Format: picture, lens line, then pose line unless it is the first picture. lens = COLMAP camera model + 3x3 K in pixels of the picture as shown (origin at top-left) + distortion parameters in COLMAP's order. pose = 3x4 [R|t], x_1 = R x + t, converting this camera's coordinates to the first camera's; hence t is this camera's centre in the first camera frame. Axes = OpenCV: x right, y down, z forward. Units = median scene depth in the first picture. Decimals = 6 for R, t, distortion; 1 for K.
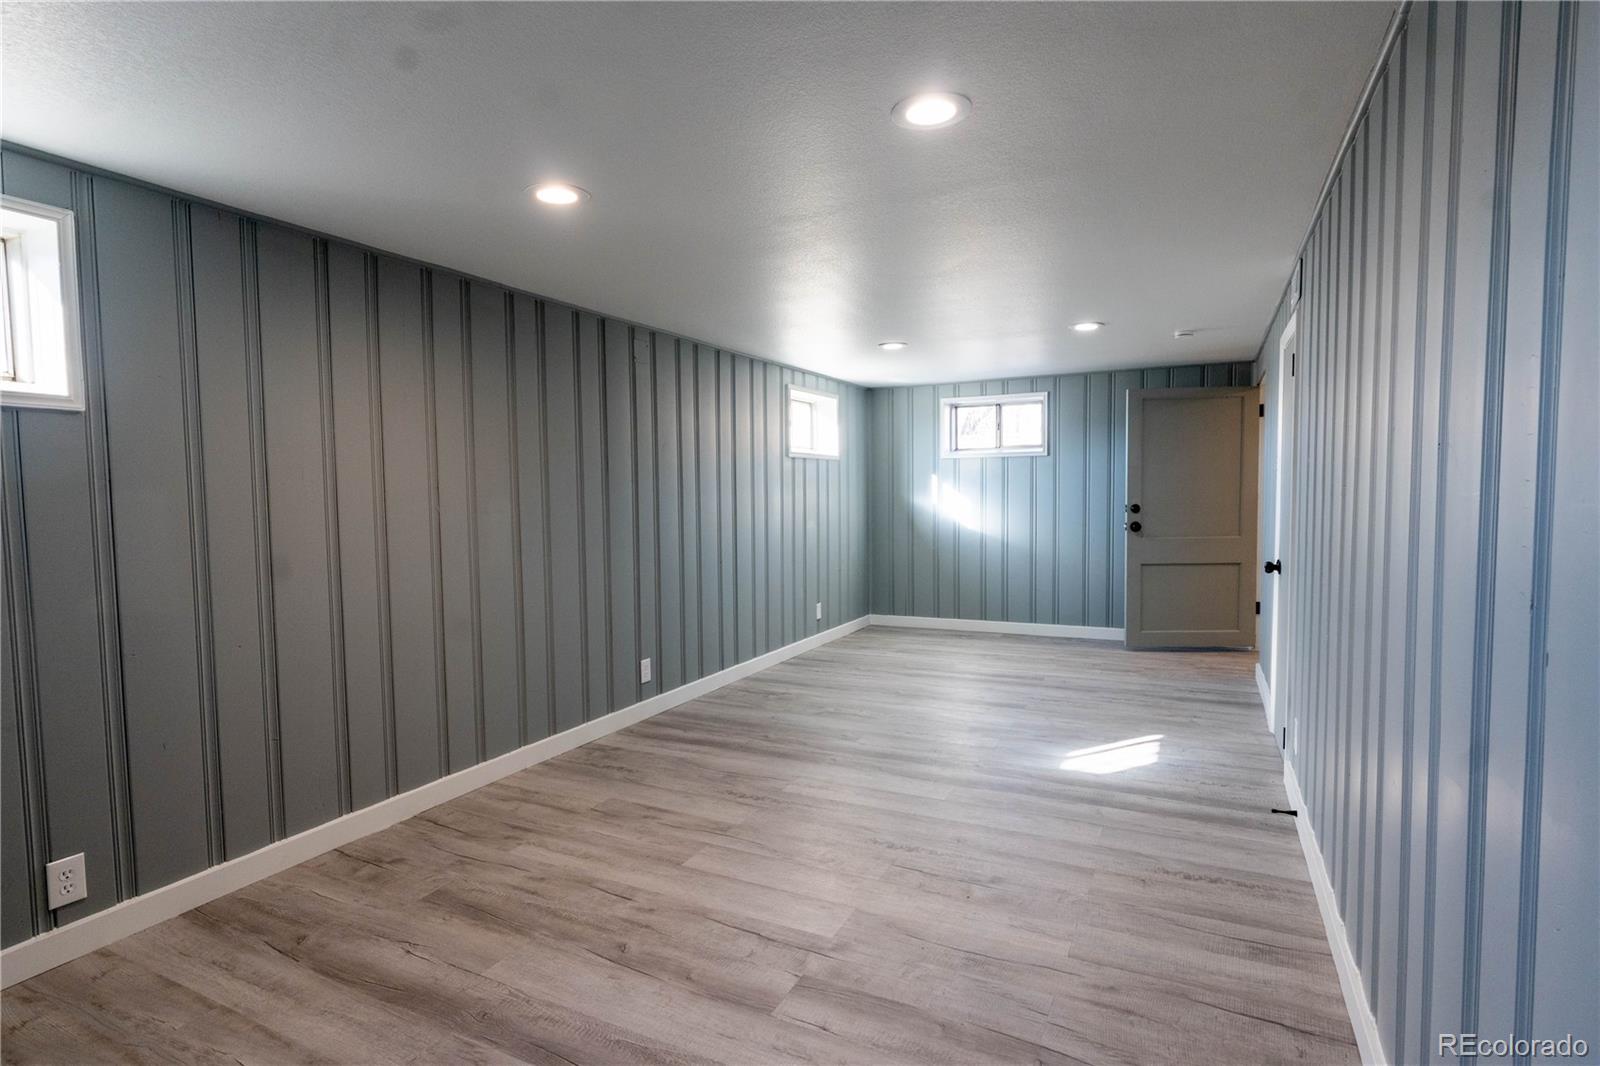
lens RADIAL K [[803.2, 0, 802.1], [0, 803.2, 537.2], [0, 0, 1]] dist [-0.010689, 0.004197]
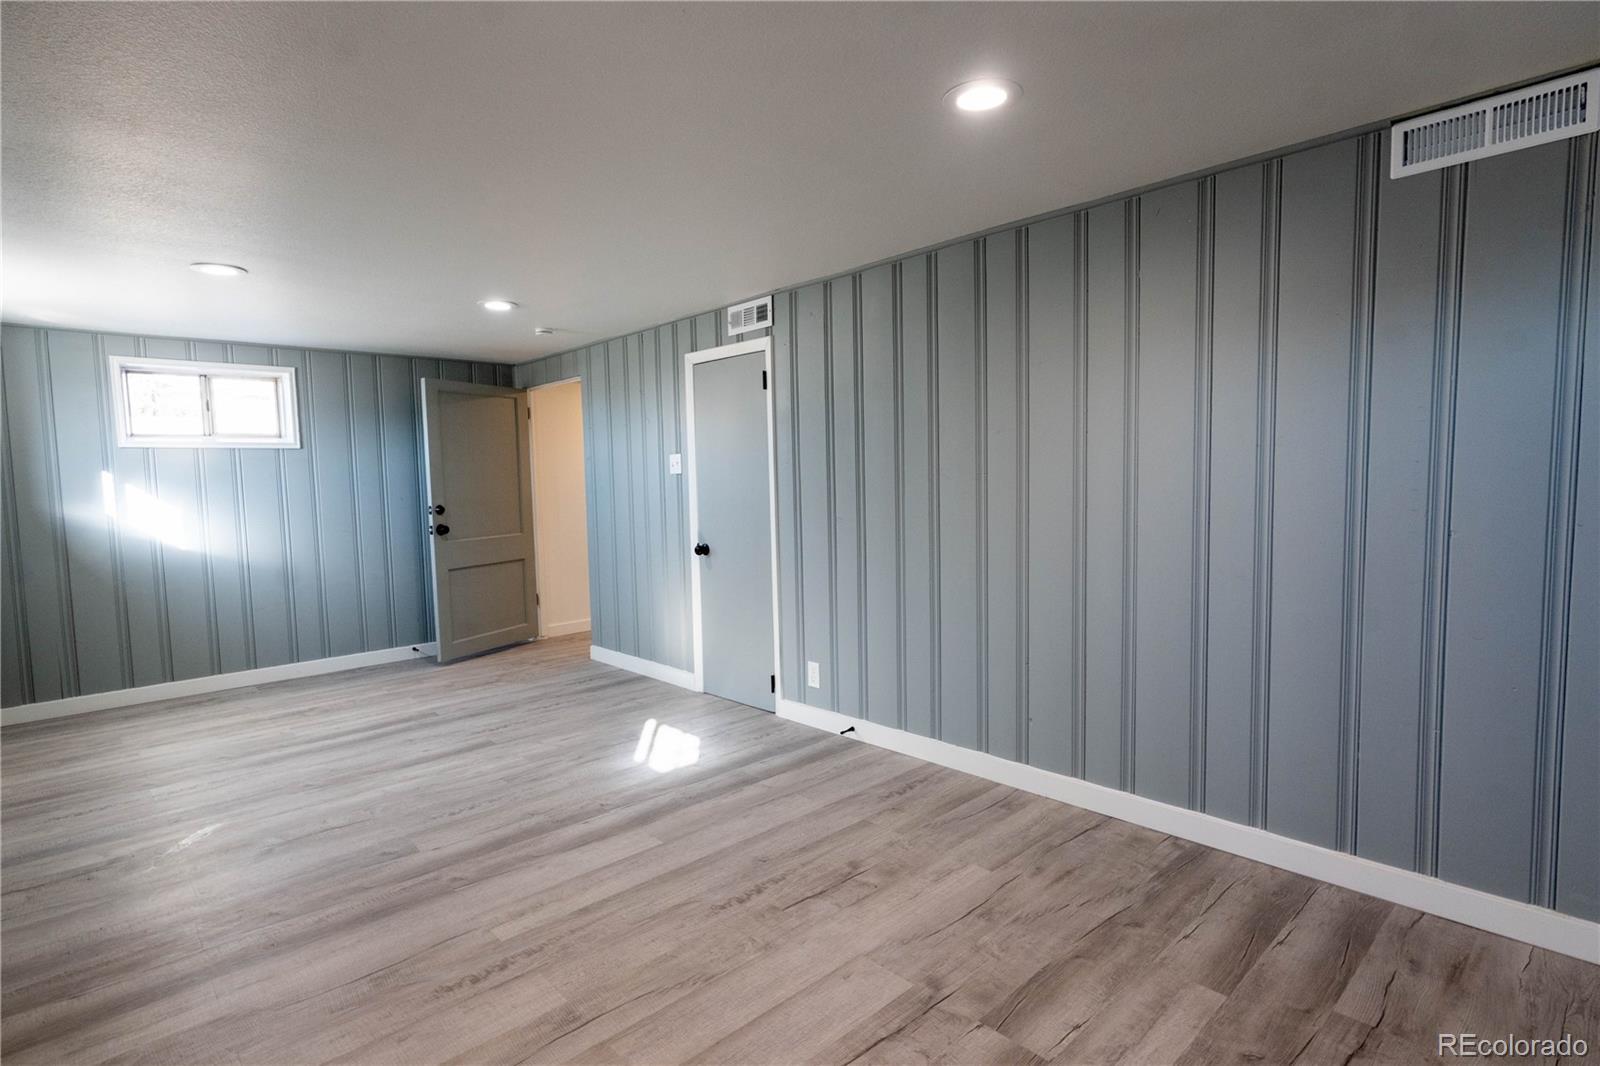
lens RADIAL K [[803.2, 0, 805.7], [0, 803.2, 534.8], [0, 0, 1]] dist [-0.010689, 0.004197]
pose [[0.345869, -0.062340, 0.936210, -0.335164], [0.073953, 0.996498, 0.039033, -0.013471], [-0.935364, 0.055735, 0.349268, 0.329838]]
